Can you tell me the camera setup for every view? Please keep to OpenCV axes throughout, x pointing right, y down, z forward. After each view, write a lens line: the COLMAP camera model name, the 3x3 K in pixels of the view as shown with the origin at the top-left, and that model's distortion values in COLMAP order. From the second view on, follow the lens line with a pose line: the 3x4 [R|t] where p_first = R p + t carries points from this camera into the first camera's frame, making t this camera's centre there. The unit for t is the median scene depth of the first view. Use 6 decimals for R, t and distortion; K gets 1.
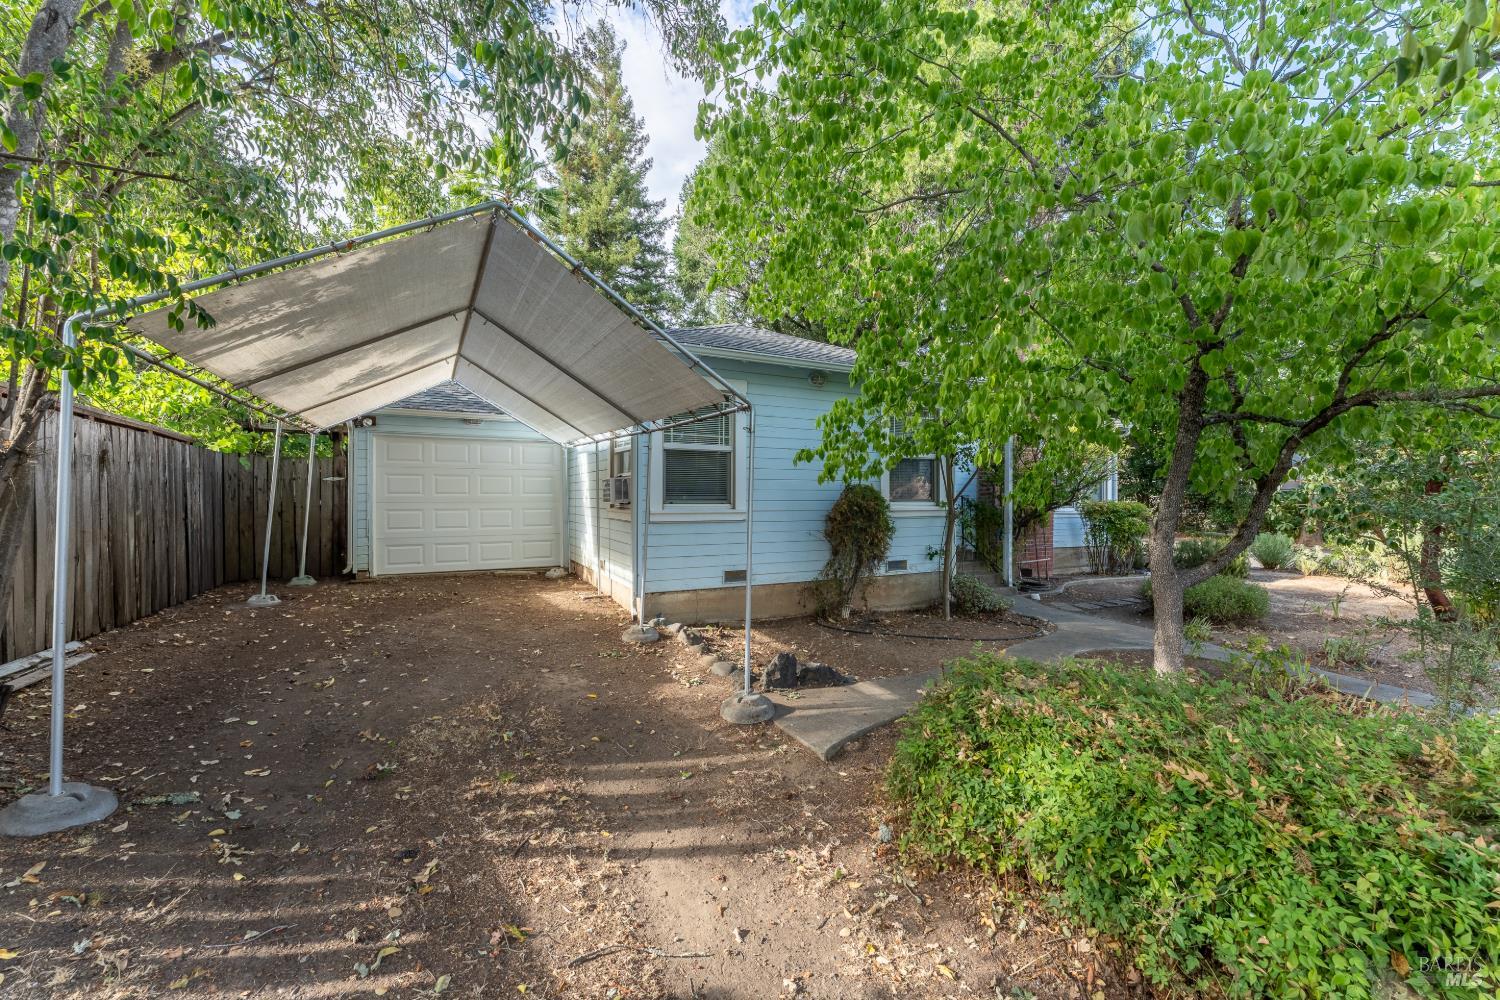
lens RADIAL K [[626.7, 0, 745.5], [0, 626.7, 507.8], [0, 0, 1]] dist [-0.003068, -0.000036]
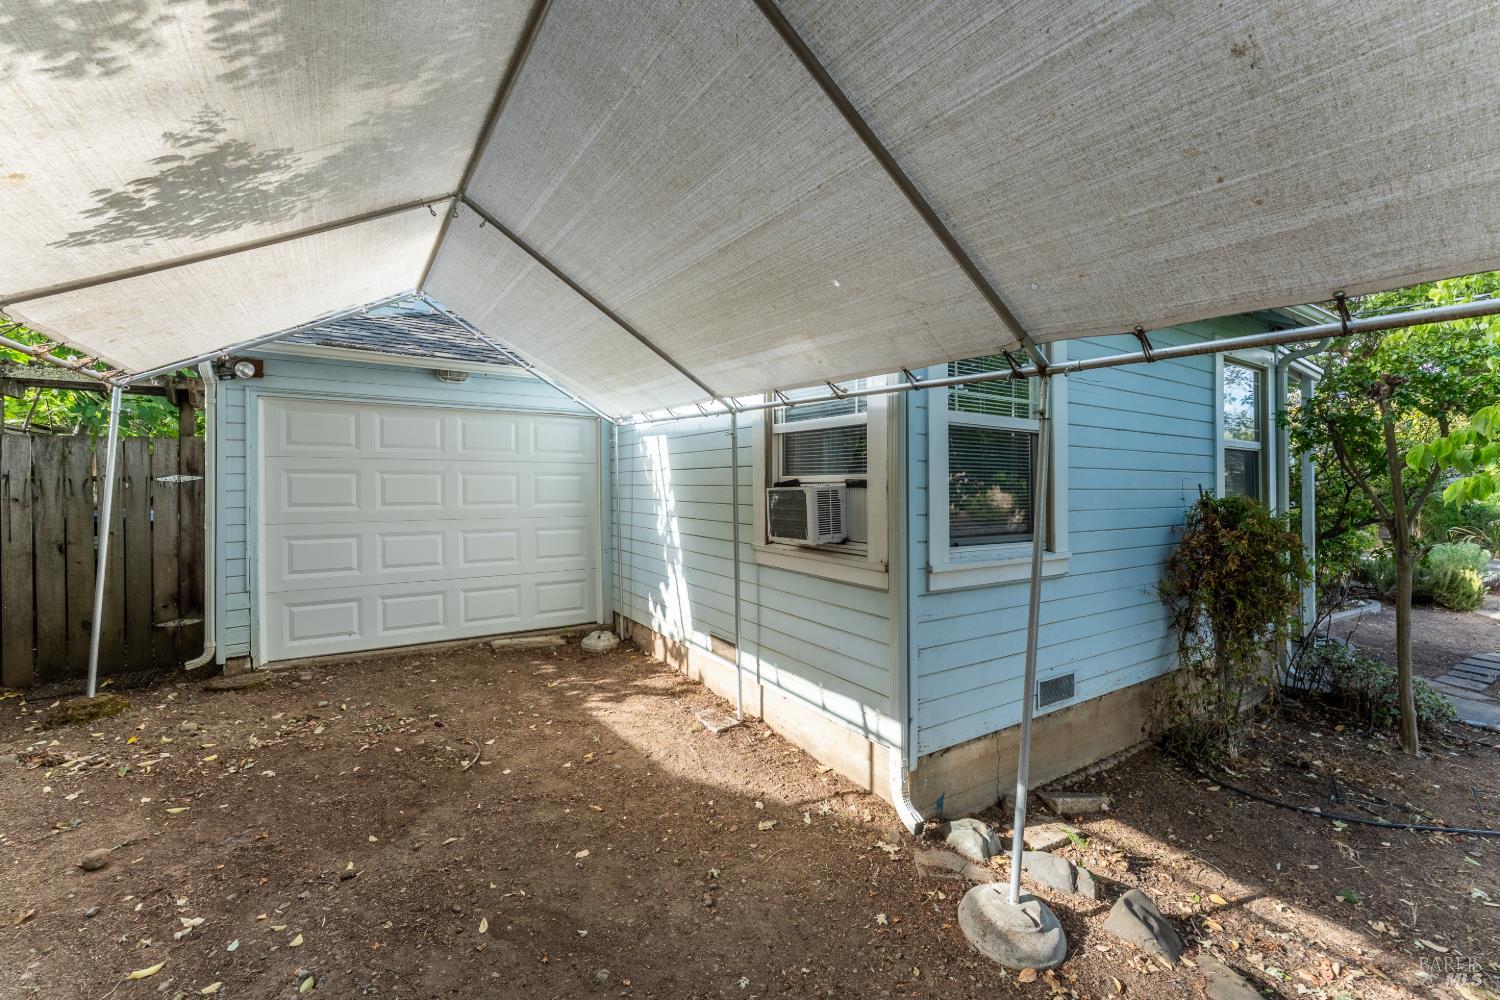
lens RADIAL K [[626.7, 0, 745.5], [0, 626.7, 507.8], [0, 0, 1]] dist [-0.003068, -0.000036]
pose [[0.993761, 0.001245, 0.111521, -0.252568], [-0.003074, 0.999863, 0.016234, -0.032271], [-0.111485, -0.016476, 0.993629, 0.442215]]
